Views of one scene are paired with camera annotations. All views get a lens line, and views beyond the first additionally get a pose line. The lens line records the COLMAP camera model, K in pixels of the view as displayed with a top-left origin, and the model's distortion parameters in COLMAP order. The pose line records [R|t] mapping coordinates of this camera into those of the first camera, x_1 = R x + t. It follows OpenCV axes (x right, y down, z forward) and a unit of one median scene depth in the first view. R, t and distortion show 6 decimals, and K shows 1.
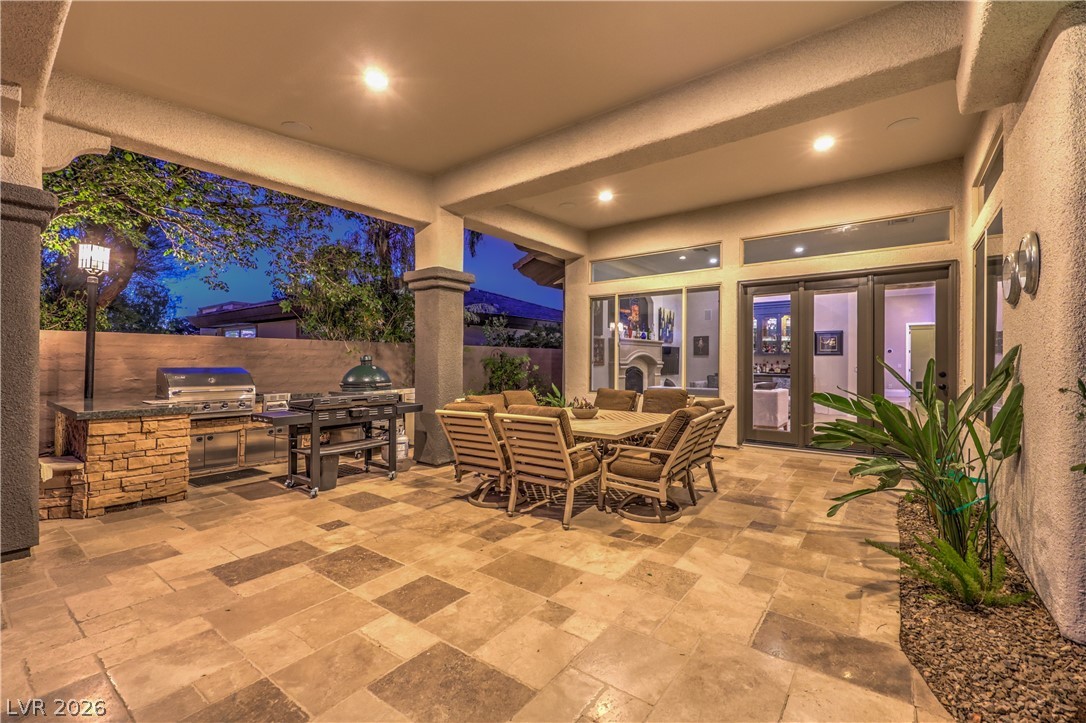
lens RADIAL K [[454.9, 0, 548.4], [0, 454.9, 368.7], [0, 0, 1]] dist [0.001944, 0.000206]
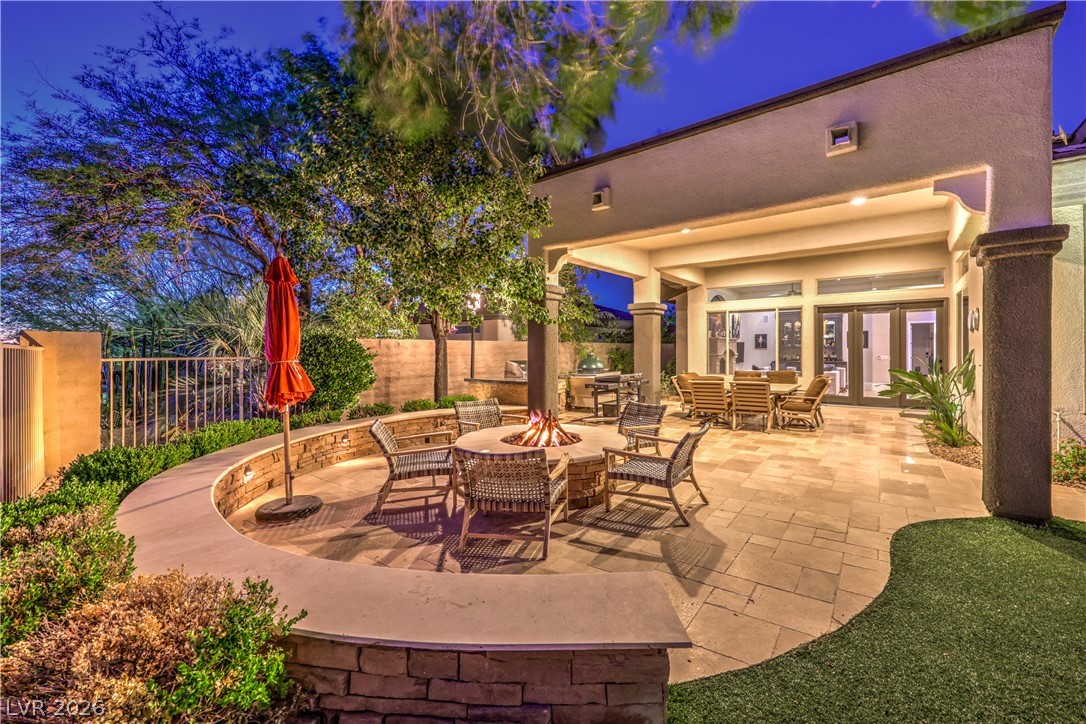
lens RADIAL K [[446.5, 0, 543.8], [0, 446.5, 357.6], [0, 0, 1]] dist [0.000541, 0.000125]
pose [[0.999958, -0.007748, -0.004895, -0.657410], [0.007741, 0.999969, -0.001574, -0.009932], [0.004907, 0.001536, 0.999987, -0.731719]]
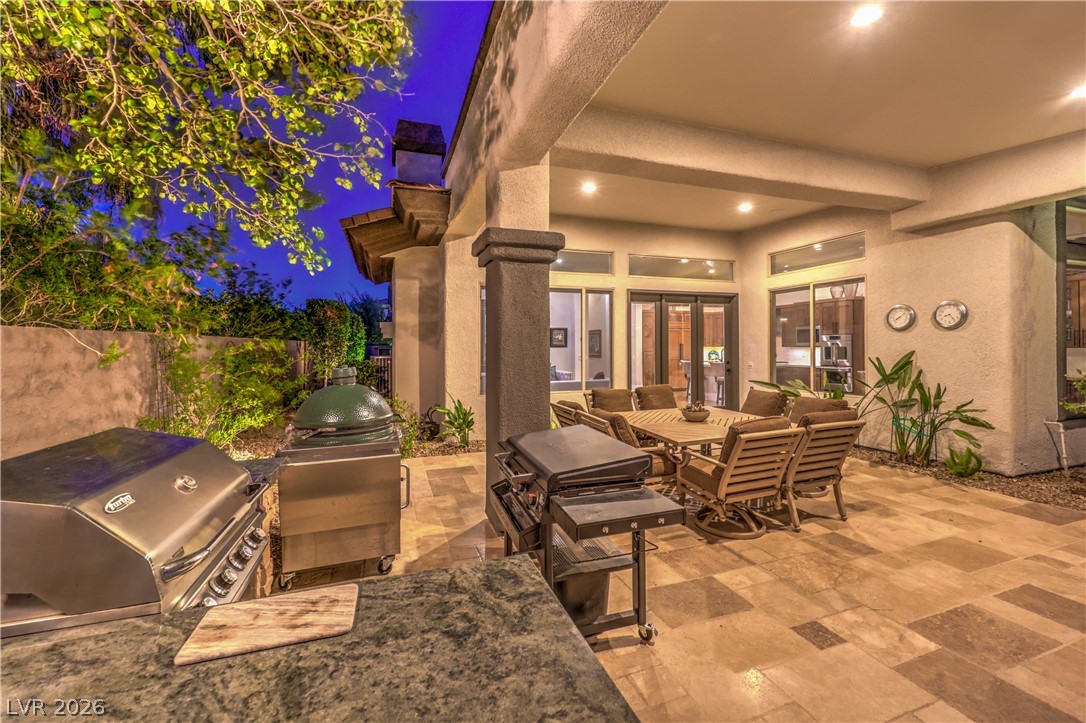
lens RADIAL K [[446.5, 0, 543.8], [0, 446.5, 357.1], [0, 0, 1]] dist [0.000541, 0.000125]
pose [[0.556519, -0.028798, 0.830335, -0.803519], [0.021002, 0.999567, 0.020591, -0.051769], [-0.830569, 0.005980, 0.556883, 0.638153]]
